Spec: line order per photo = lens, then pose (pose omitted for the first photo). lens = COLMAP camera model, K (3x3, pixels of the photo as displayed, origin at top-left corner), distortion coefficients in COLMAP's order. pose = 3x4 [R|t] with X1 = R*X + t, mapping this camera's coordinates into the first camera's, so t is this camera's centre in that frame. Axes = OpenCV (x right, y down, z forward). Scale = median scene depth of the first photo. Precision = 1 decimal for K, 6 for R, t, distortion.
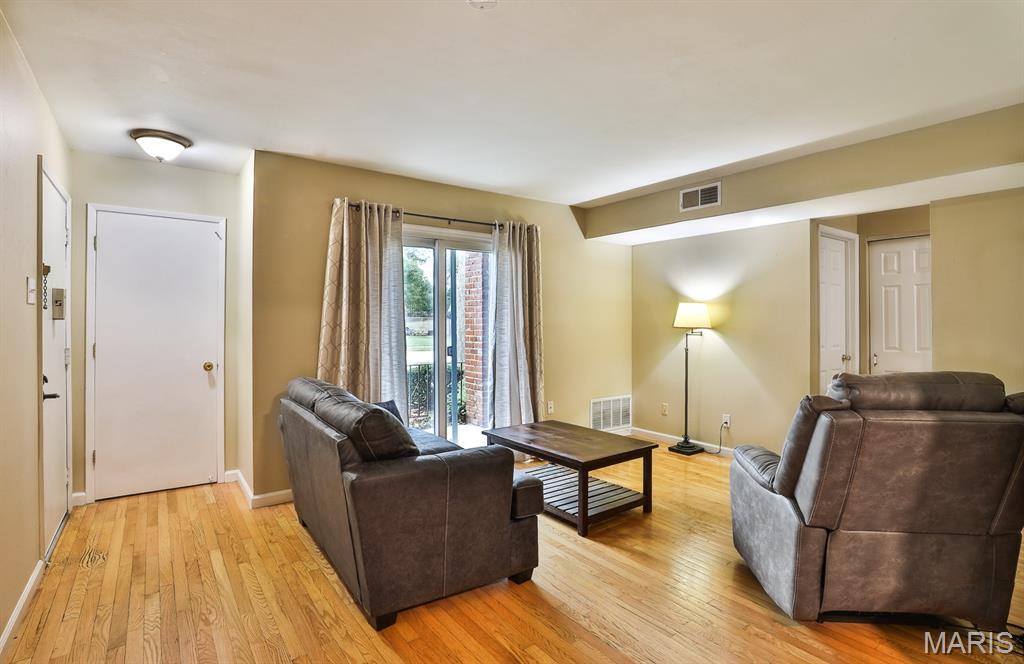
lens RADIAL K [[500.4, 0, 509.5], [0, 500.4, 316.6], [0, 0, 1]] dist [-0.032252, -0.000113]
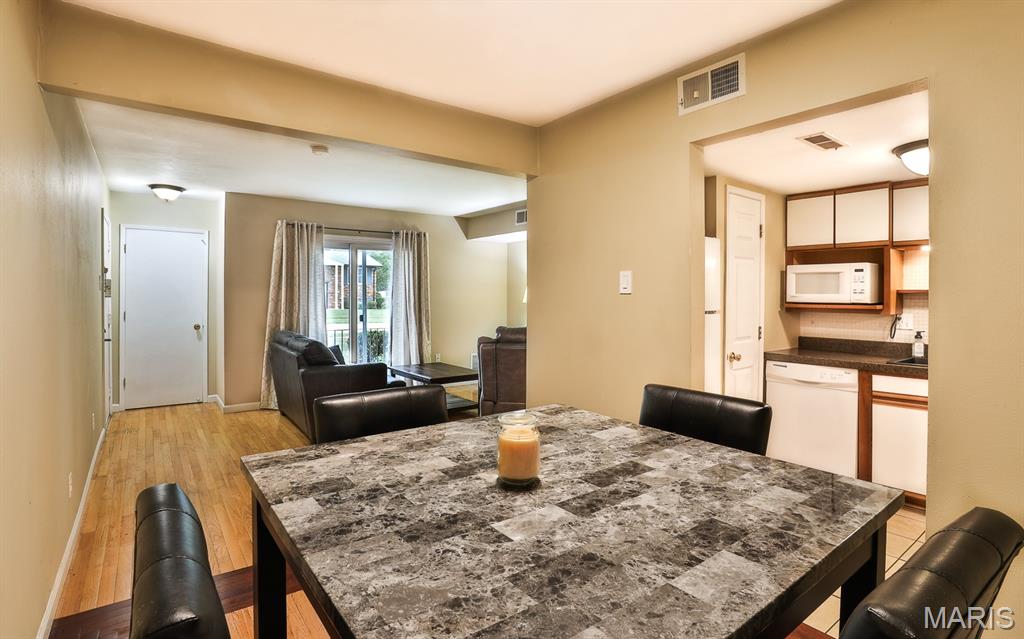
lens RADIAL K [[486.6, 0, 513.0], [0, 486.6, 292.9], [0, 0, 1]] dist [-0.042062, -0.000091]
pose [[0.999552, 0.004402, 0.029593, 0.344405], [-0.004592, 0.999969, 0.006374, -0.019969], [-0.029564, -0.006507, 0.999542, -0.538069]]
